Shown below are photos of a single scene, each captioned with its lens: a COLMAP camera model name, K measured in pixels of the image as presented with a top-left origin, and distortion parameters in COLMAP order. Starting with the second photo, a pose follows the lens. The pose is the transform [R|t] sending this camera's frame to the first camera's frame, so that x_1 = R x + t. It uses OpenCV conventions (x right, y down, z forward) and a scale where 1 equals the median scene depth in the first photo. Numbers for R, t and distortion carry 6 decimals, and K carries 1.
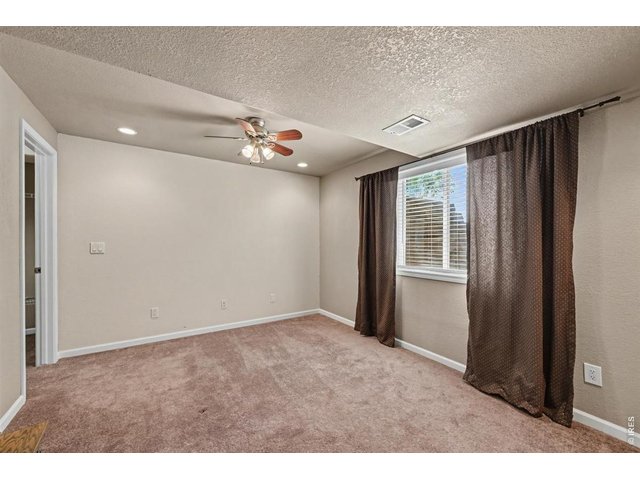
lens RADIAL K [[253.4, 0, 319.5], [0, 253.4, 241.2], [0, 0, 1]] dist [0.001927, 0.000255]
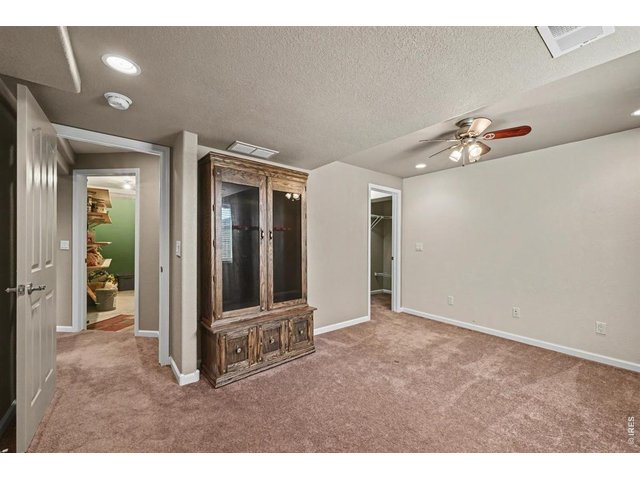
lens RADIAL K [[253.4, 0, 319.5], [0, 253.4, 241.2], [0, 0, 1]] dist [0.001927, 0.000255]
pose [[0.092227, -0.004383, -0.995728, 0.628651], [-0.003904, 0.999981, -0.004763, 0.002699], [0.995730, 0.004327, 0.092208, 0.299747]]
